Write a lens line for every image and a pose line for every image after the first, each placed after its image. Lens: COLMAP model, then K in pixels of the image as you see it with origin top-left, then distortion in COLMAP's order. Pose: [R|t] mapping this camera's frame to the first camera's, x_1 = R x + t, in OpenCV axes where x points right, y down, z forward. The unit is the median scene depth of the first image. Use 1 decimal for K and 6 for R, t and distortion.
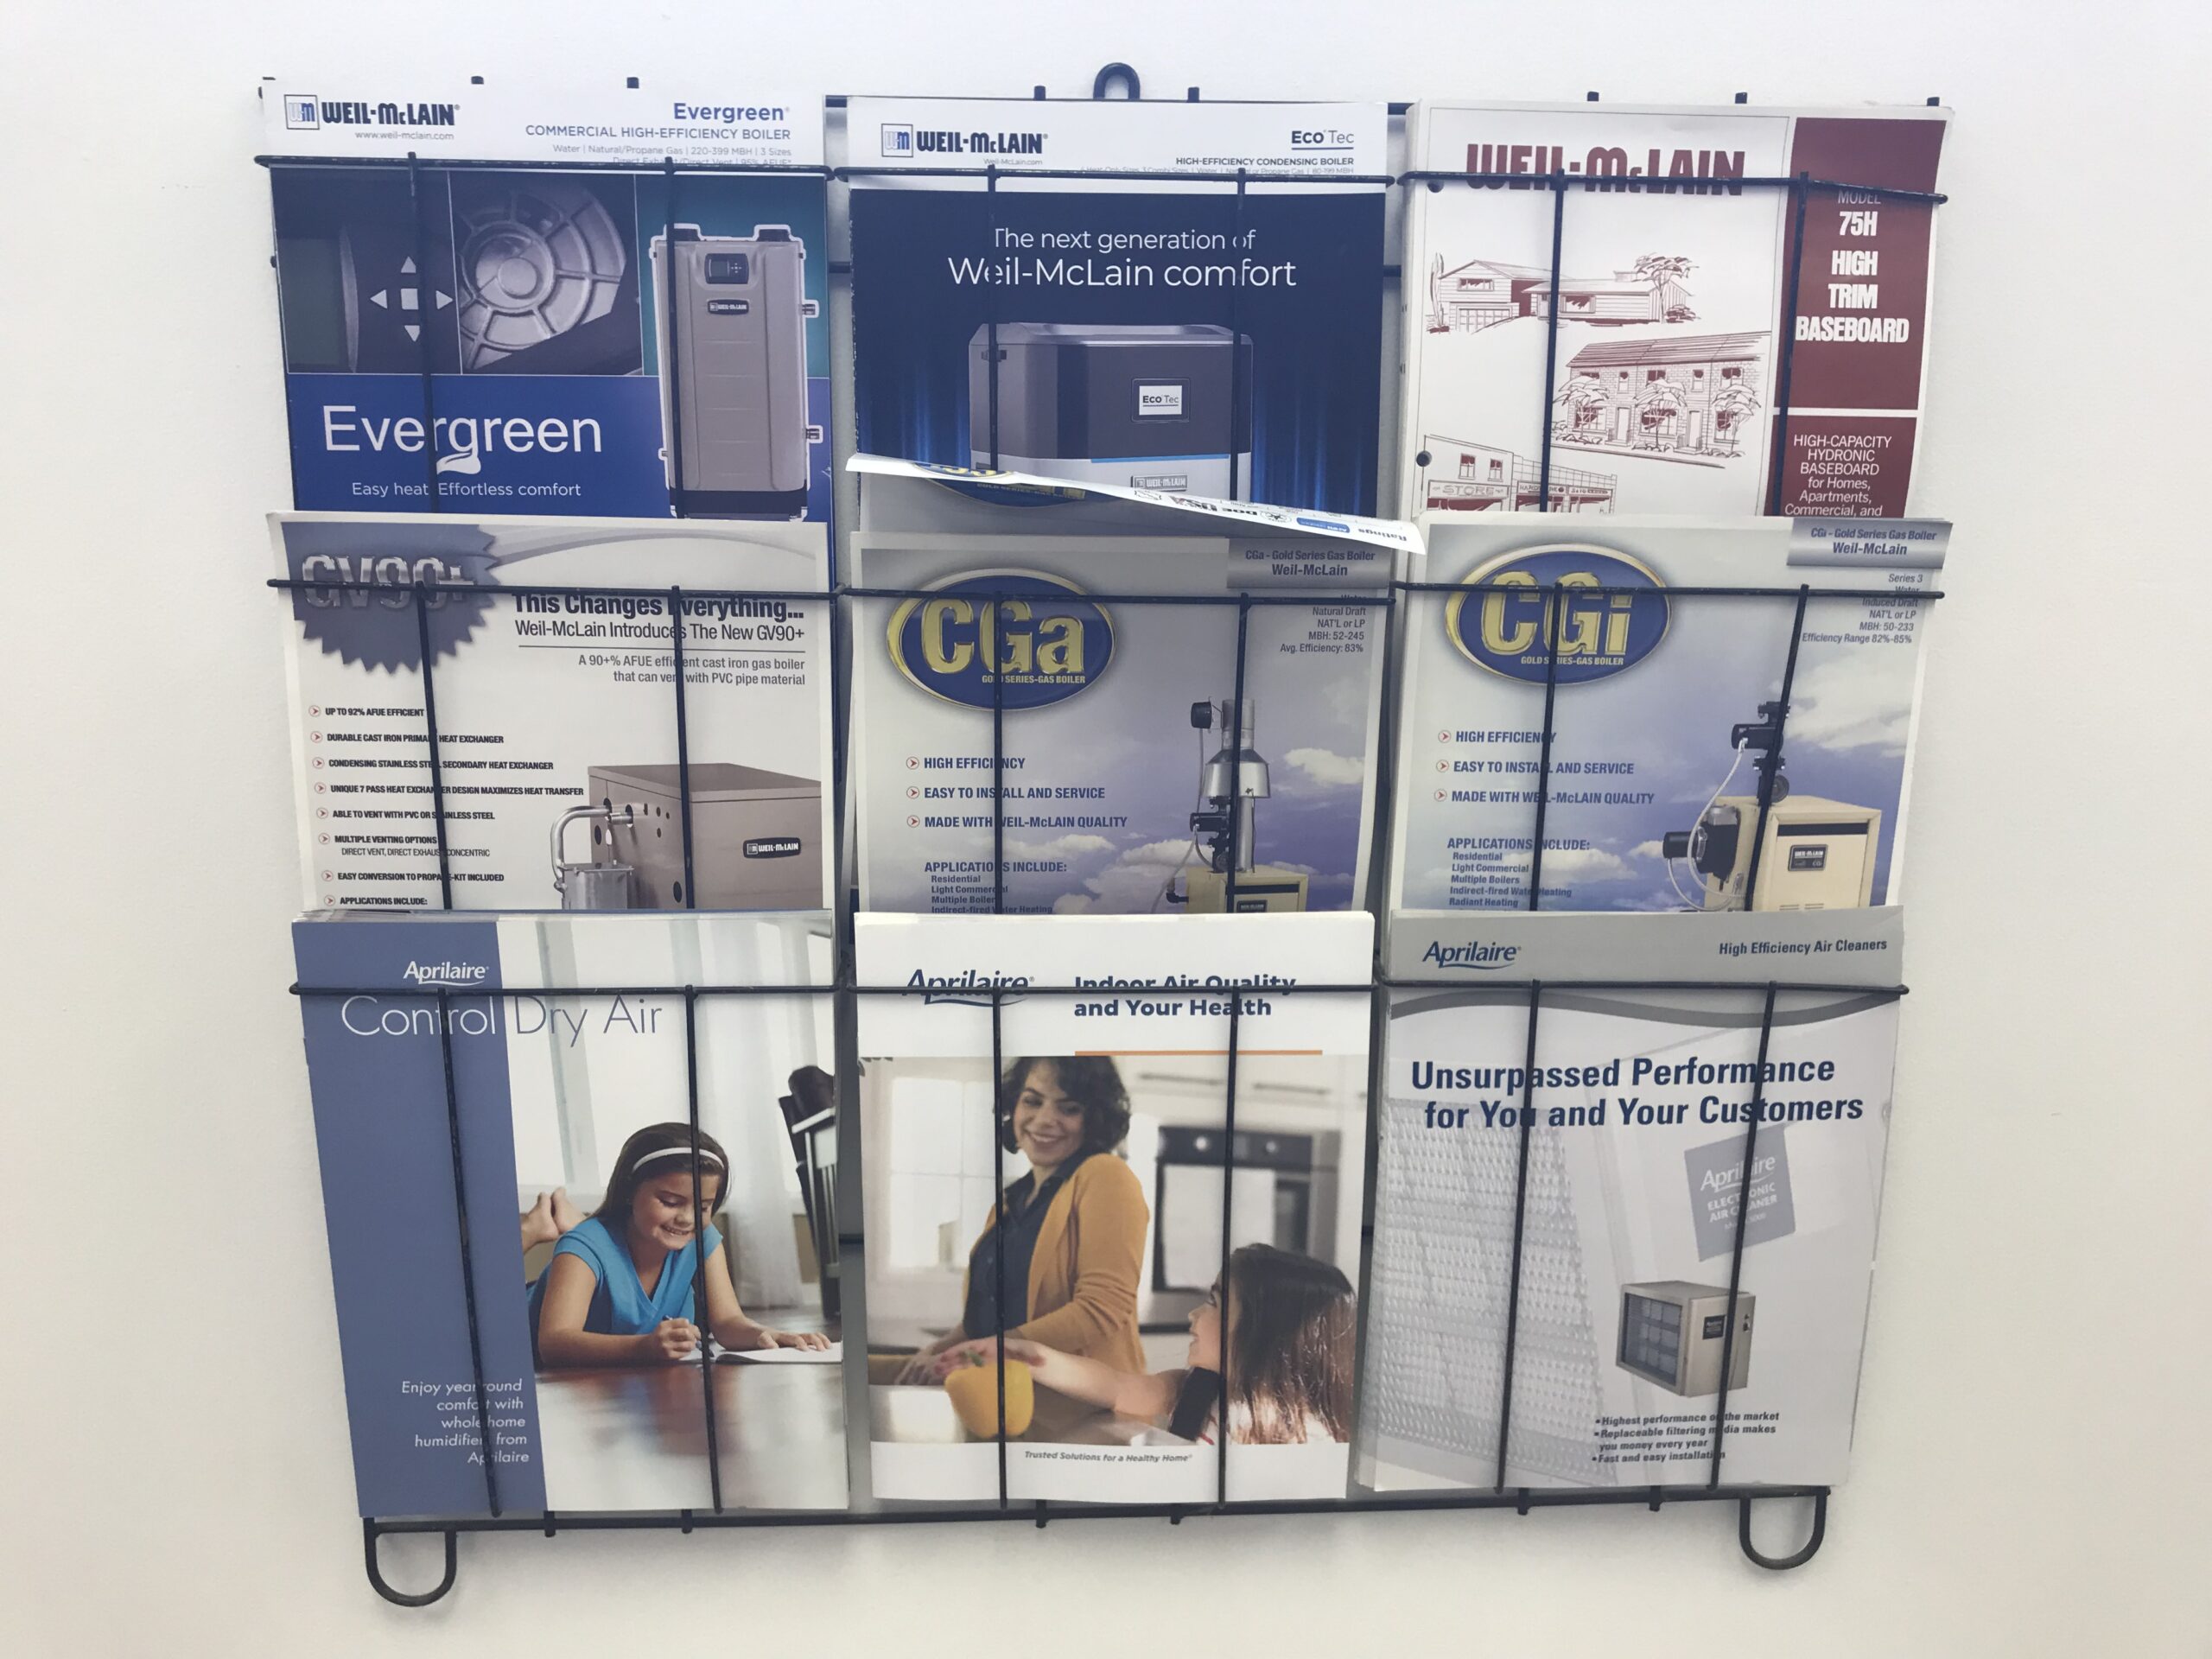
lens RADIAL K [[1797.3, 0, 1106.0], [0, 1797.3, 829.5], [0, 0, 1]] dist [0.200810, -0.225907]
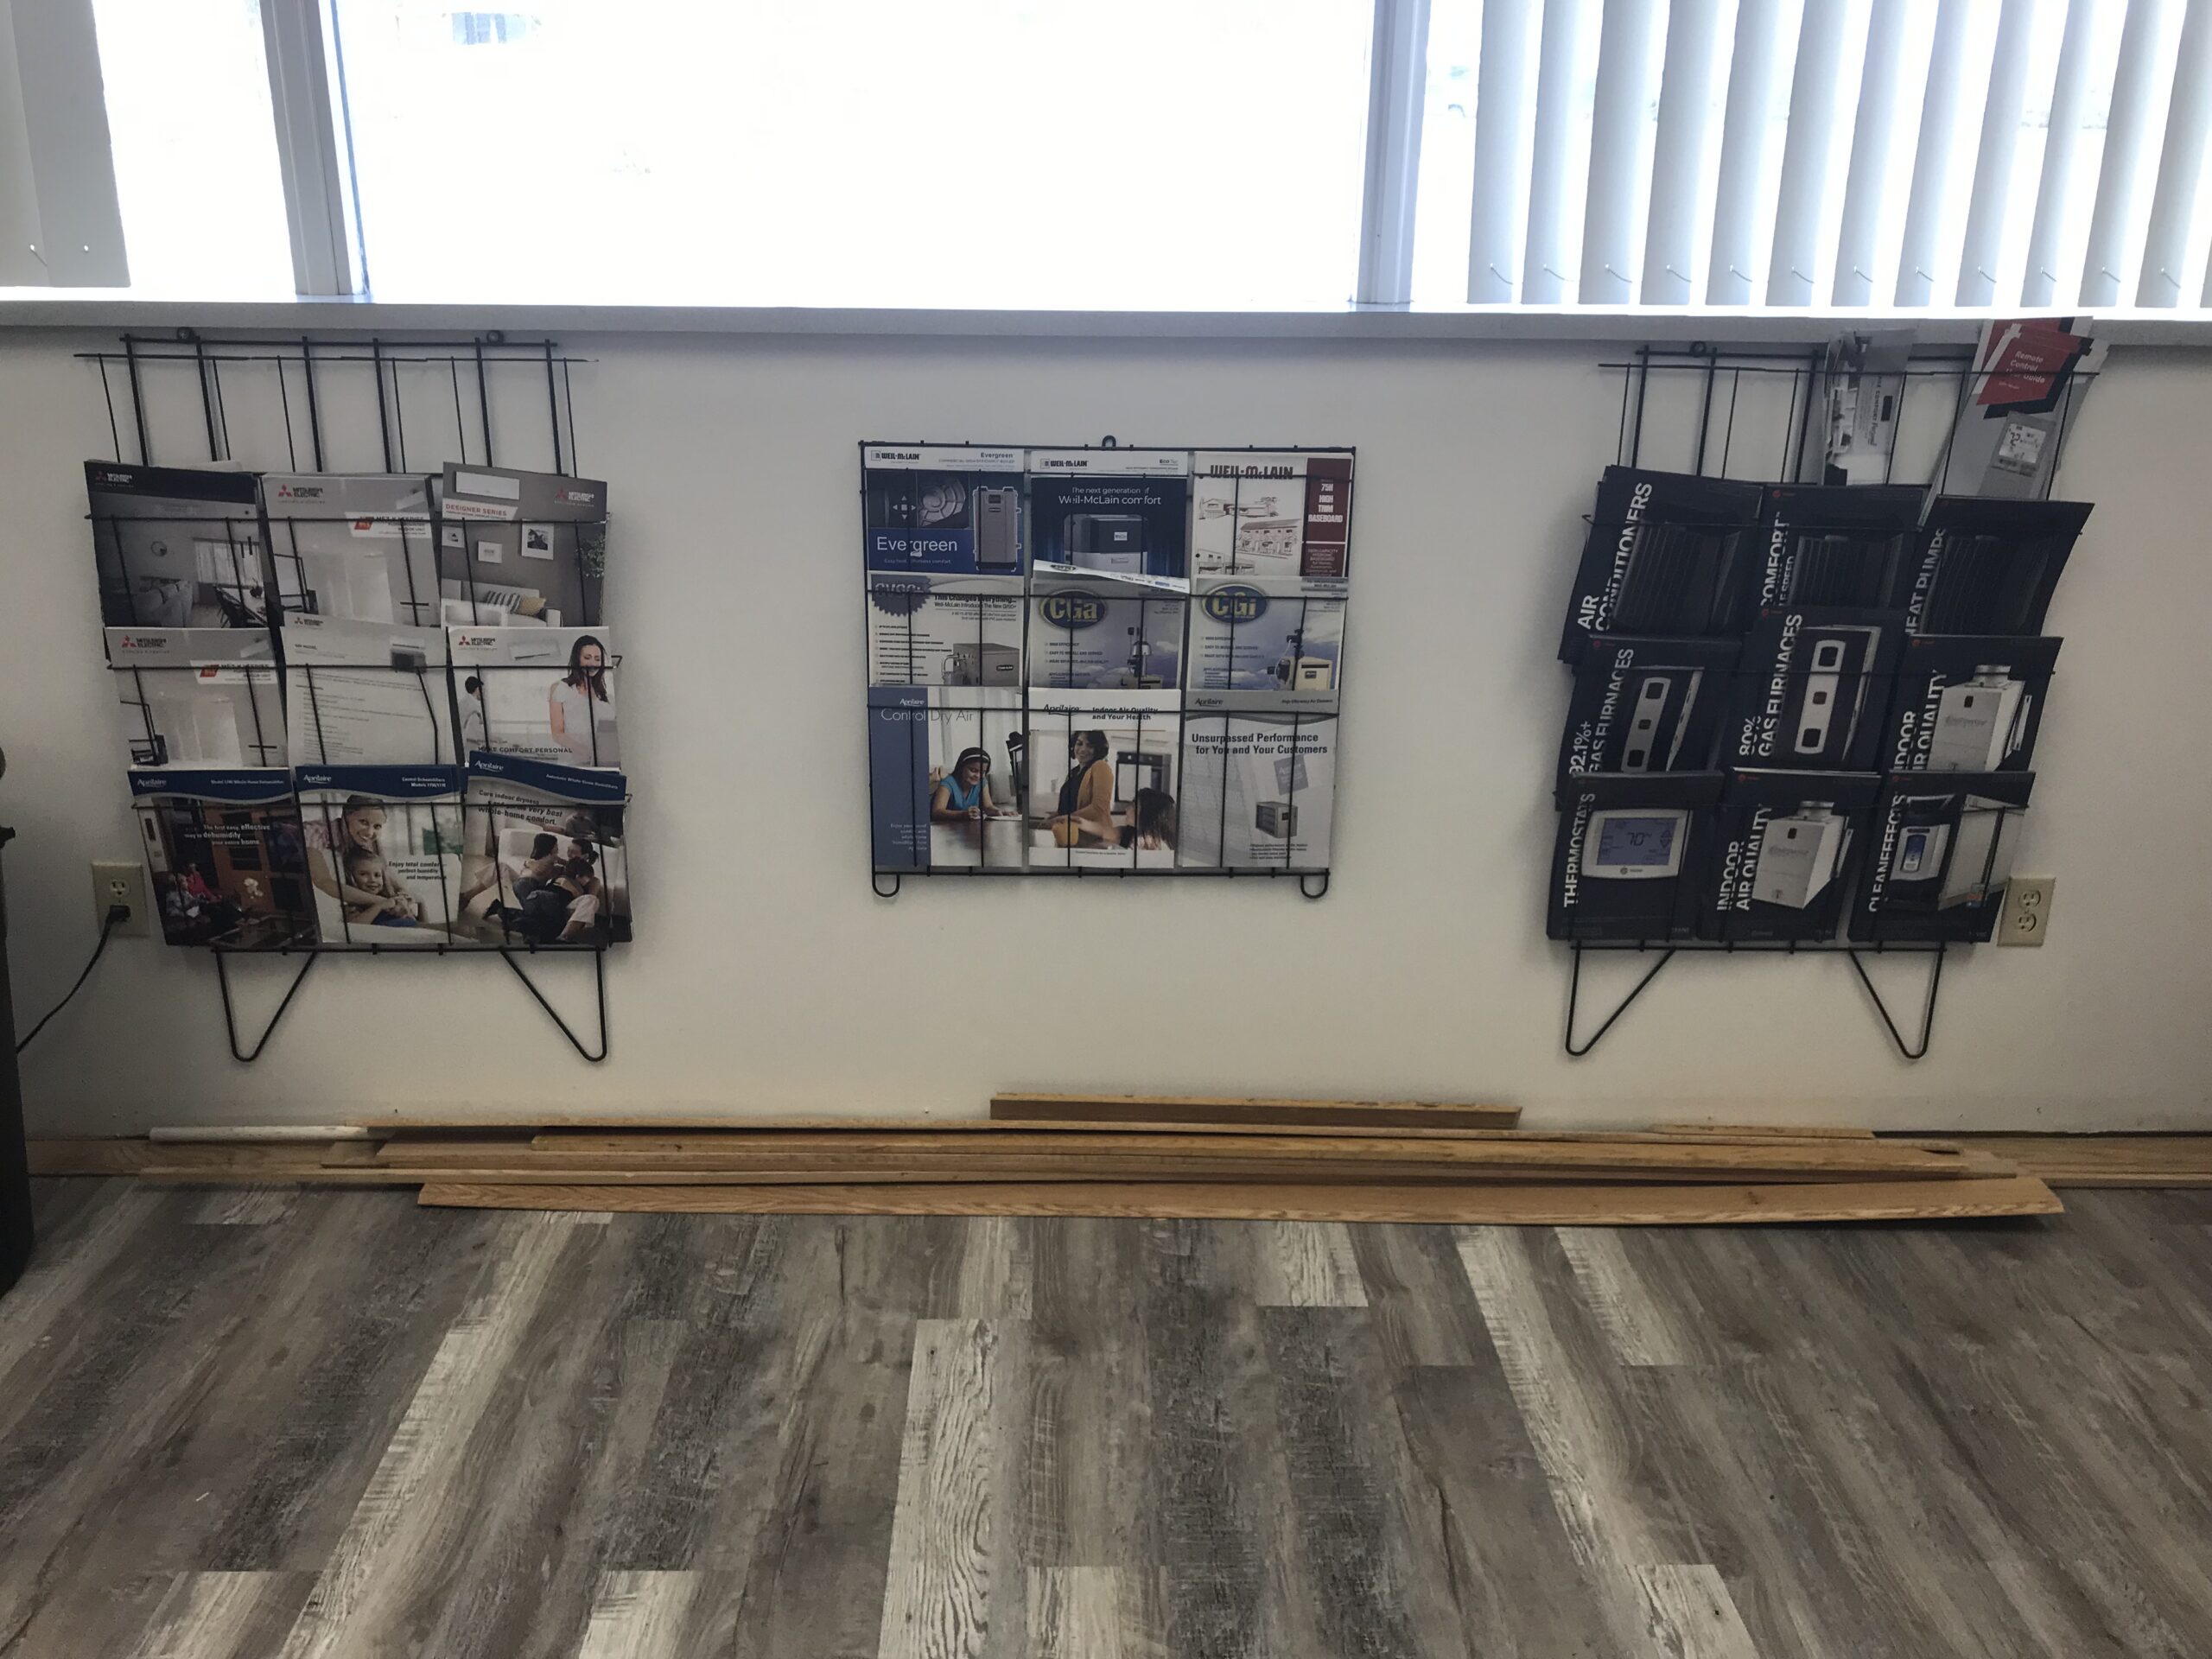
lens RADIAL K [[1822.7, 0, 1106.0], [0, 1822.7, 829.5], [0, 0, 1]] dist [0.008878, 0.007265]
pose [[0.999831, 0.016538, -0.008050, 0.038965], [-0.015330, 0.991116, 0.132117, -0.142943], [0.010164, -0.131971, 0.991201, -2.414504]]
